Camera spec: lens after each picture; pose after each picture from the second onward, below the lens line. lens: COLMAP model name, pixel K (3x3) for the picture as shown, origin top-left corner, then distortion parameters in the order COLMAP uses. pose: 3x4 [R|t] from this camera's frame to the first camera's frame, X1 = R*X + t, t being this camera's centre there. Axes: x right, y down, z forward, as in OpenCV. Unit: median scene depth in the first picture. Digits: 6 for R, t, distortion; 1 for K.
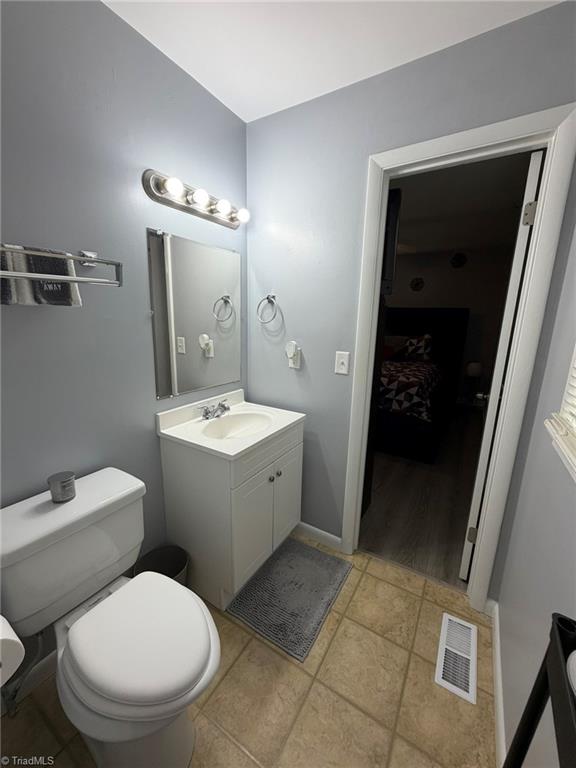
lens RADIAL K [[312.0, 0, 285.9], [0, 312.0, 383.3], [0, 0, 1]] dist [-0.001778, -0.000333]
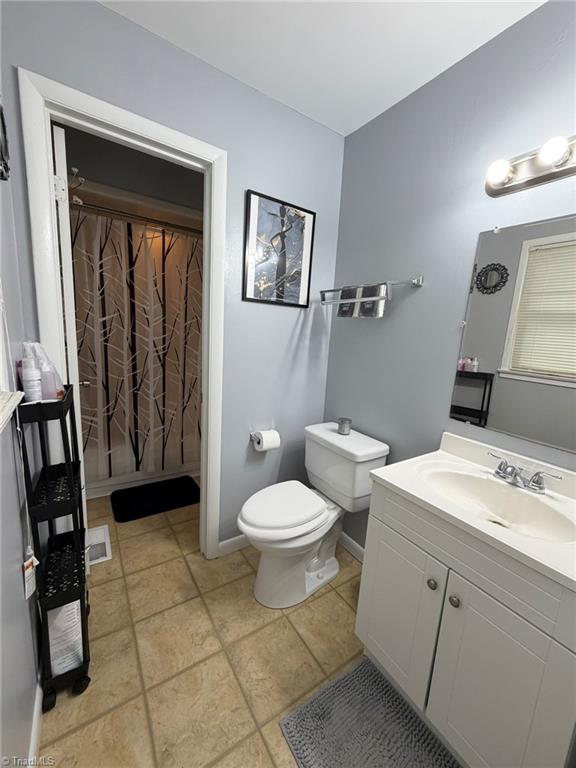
lens RADIAL K [[312.0, 0, 288.7], [0, 312.0, 384.9], [0, 0, 1]] dist [-0.001778, -0.000333]
pose [[-0.433345, 0.121254, -0.893034, 0.734736], [-0.242567, 0.938648, 0.245154, -0.180353], [0.867971, 0.322857, -0.377346, 1.132736]]
